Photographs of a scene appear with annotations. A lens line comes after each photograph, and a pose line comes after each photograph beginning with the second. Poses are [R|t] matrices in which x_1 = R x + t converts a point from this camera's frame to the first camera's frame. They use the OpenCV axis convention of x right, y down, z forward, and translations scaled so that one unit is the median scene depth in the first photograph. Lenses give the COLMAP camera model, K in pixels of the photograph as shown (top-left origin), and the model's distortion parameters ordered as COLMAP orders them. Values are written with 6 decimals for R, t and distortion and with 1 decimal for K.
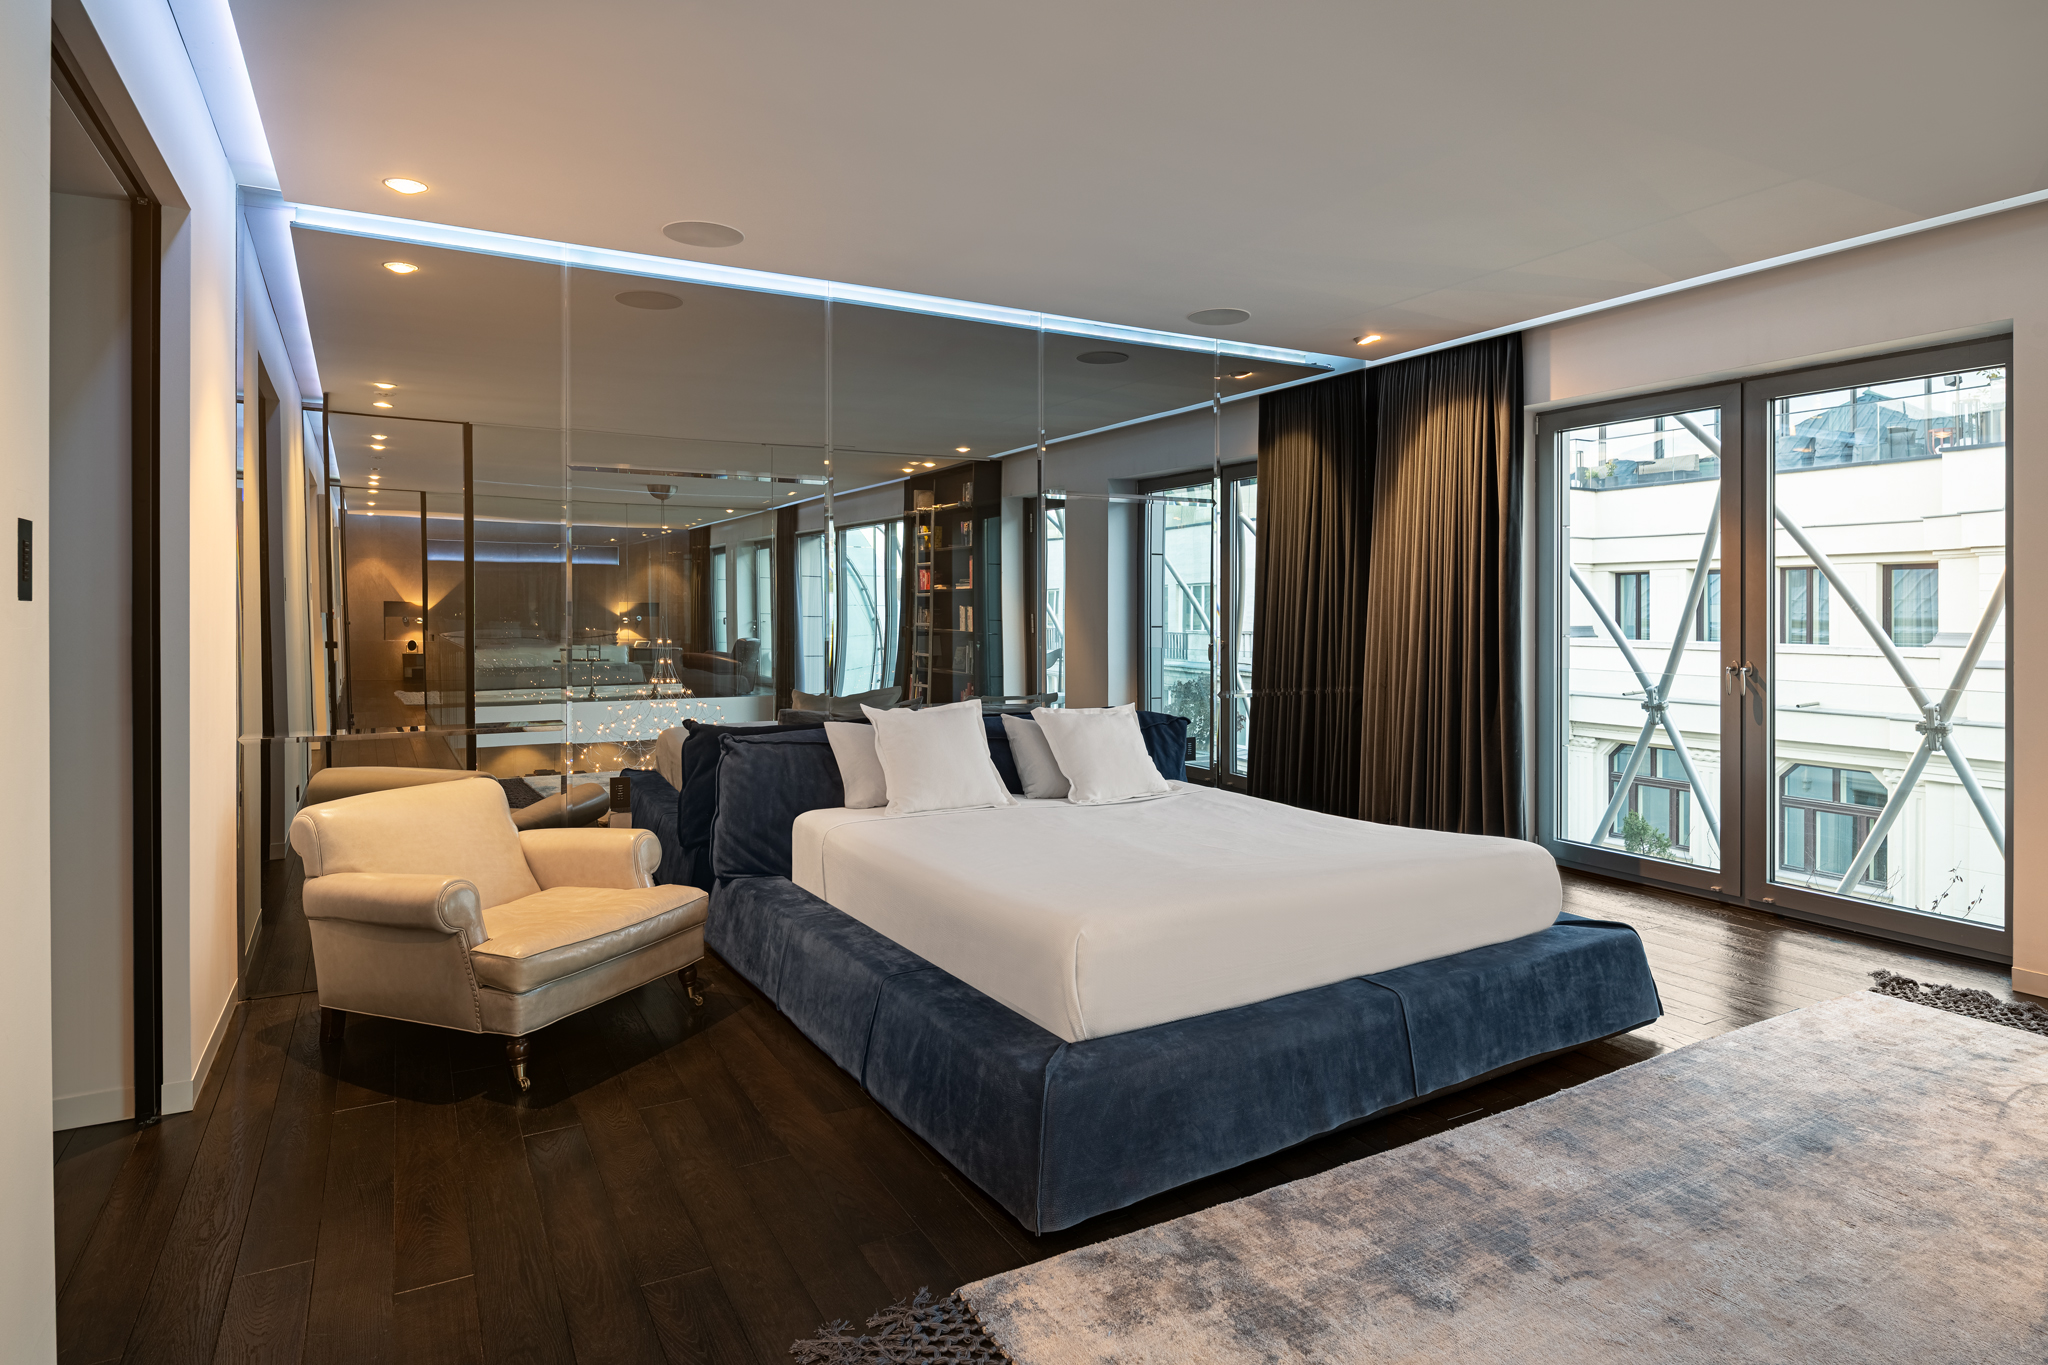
lens RADIAL K [[1146.0, 0, 1037.4], [0, 1146.0, 614.0], [0, 0, 1]] dist [0.000992, 0.000429]
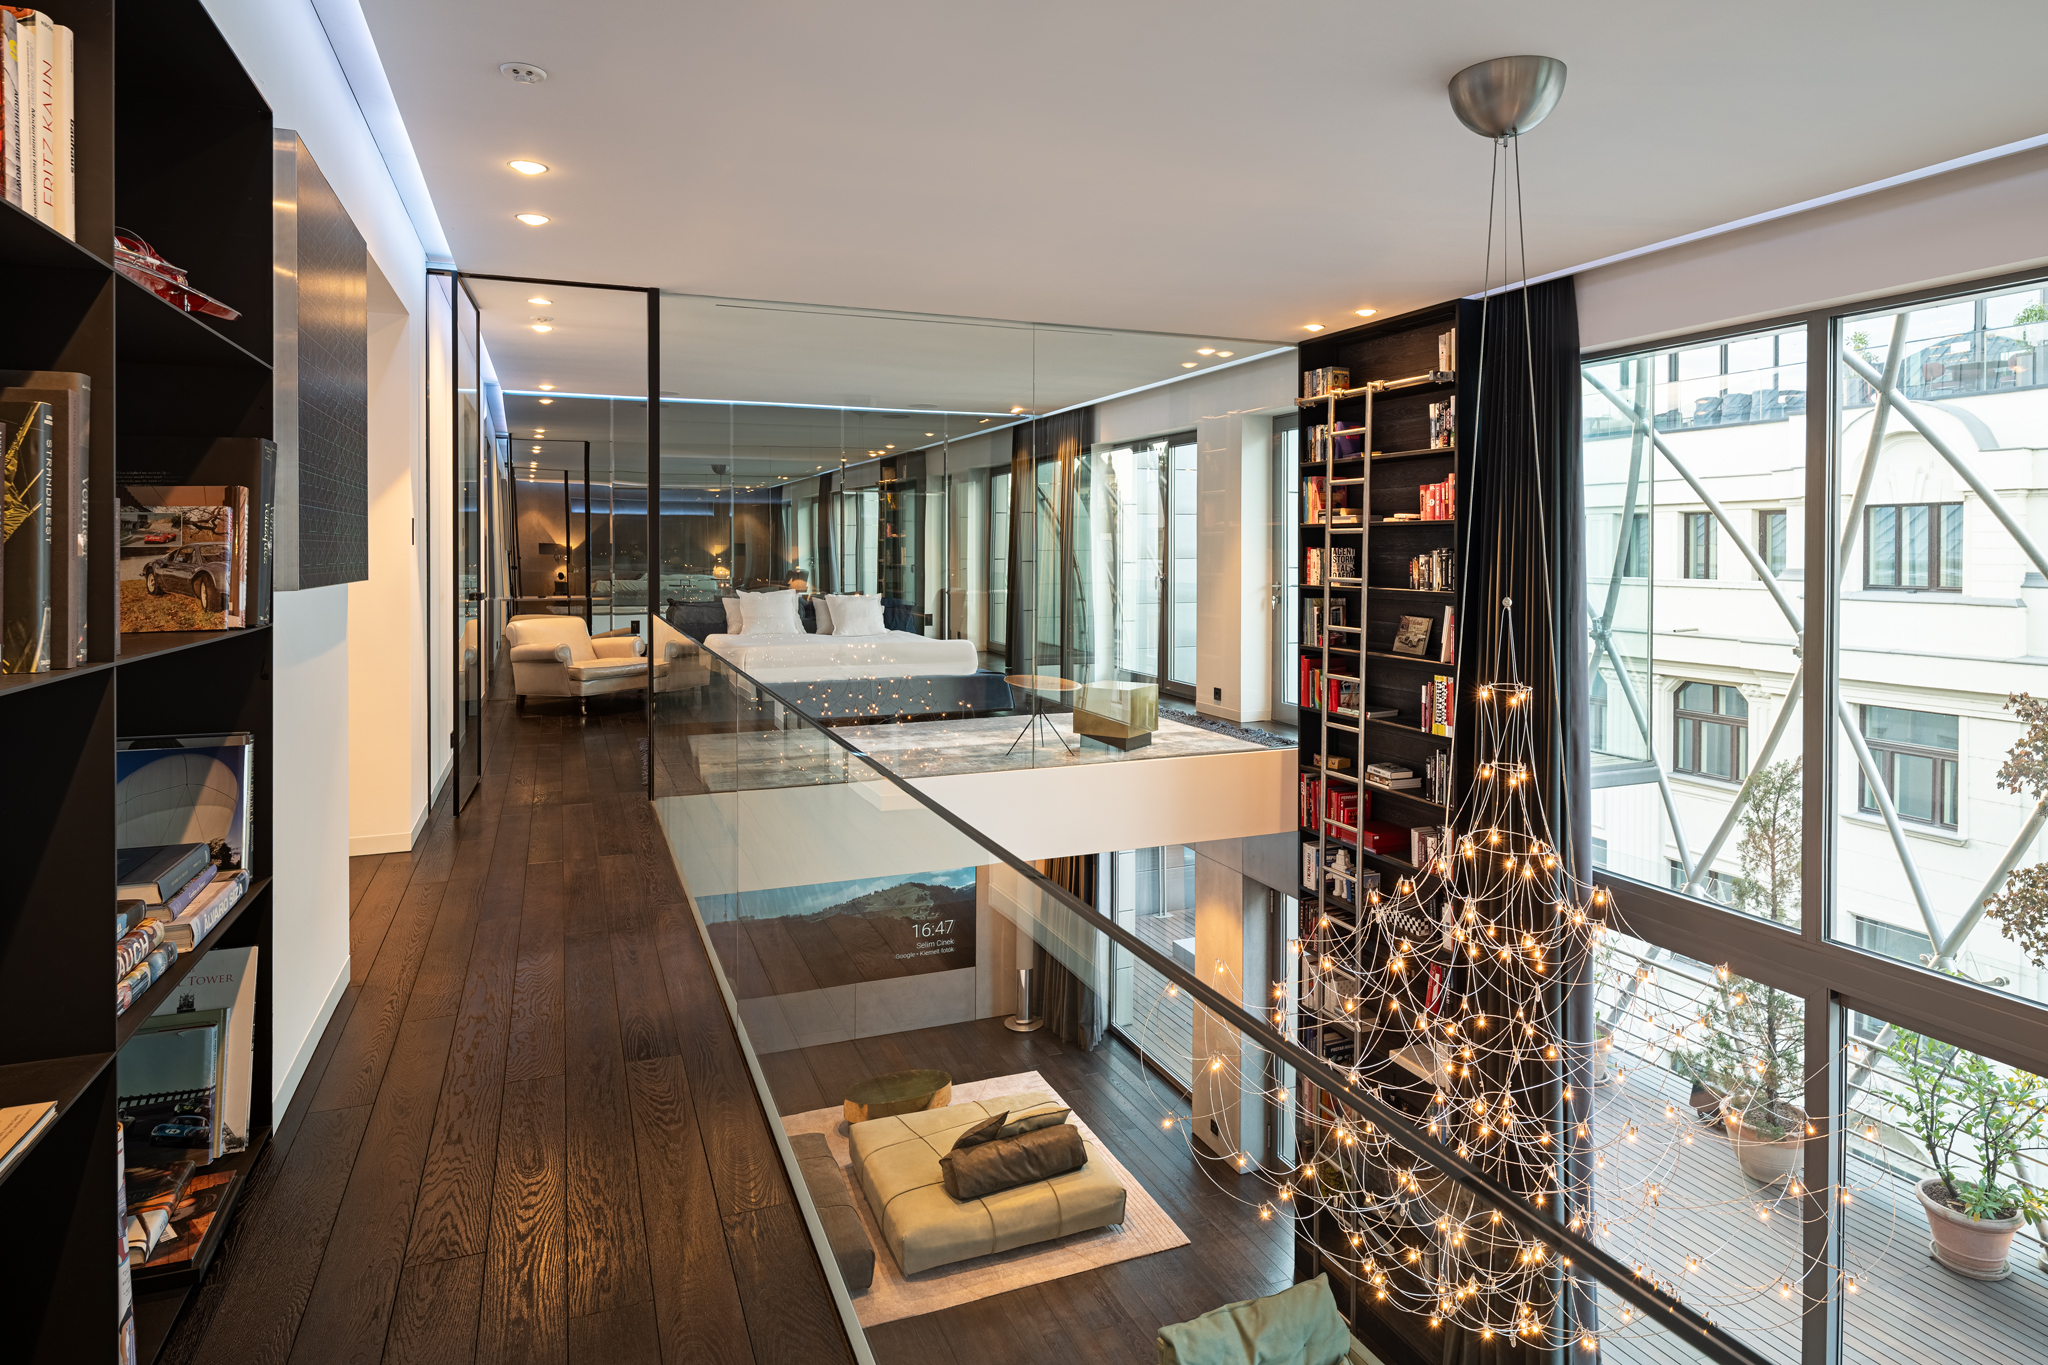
lens RADIAL K [[1146.0, 0, 1031.1], [0, 1146.0, 565.1], [0, 0, 1]] dist [0.000992, 0.000429]
pose [[0.993329, 0.000707, -0.115313, 0.175219], [0.000298, 0.999962, 0.008695, 0.002361], [0.115314, -0.008671, 0.993291, -0.303312]]
